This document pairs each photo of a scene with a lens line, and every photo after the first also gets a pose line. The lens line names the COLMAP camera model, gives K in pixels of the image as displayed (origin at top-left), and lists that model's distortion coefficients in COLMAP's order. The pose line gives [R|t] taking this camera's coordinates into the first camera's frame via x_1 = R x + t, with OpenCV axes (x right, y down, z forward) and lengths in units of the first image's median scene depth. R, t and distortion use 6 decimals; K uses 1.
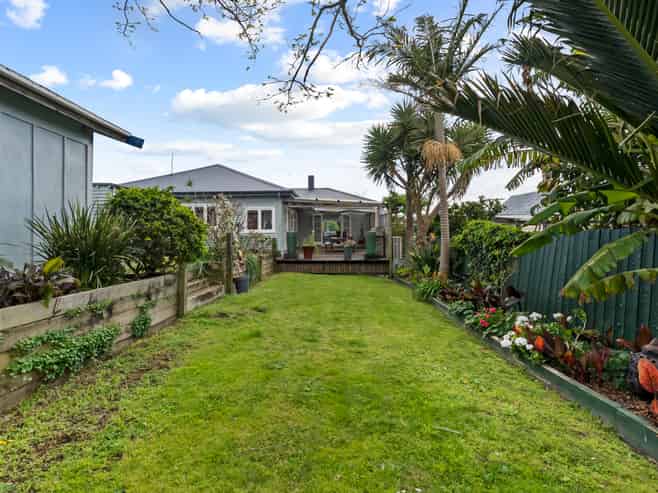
lens RADIAL K [[341.0, 0, 328.7], [0, 341.0, 233.3], [0, 0, 1]] dist [-0.006452, -0.000231]
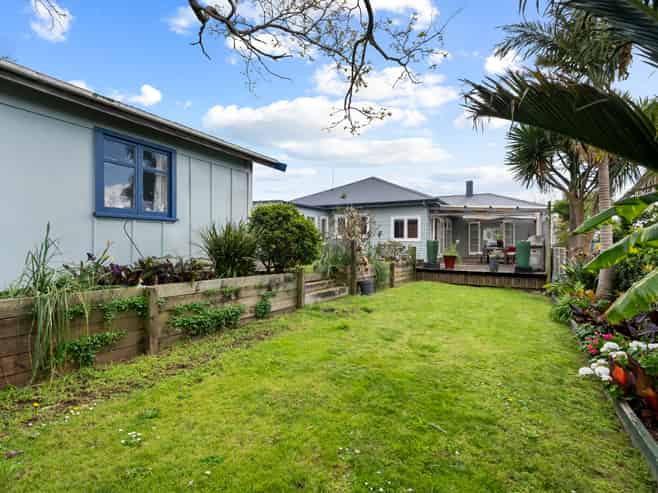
lens RADIAL K [[341.0, 0, 328.9], [0, 341.0, 247.1], [0, 0, 1]] dist [-0.006452, -0.000231]
pose [[0.882796, 0.018641, -0.469386, 0.211064], [-0.011743, 0.999776, 0.017619, 0.002634], [0.469610, -0.010042, 0.882817, -0.031977]]
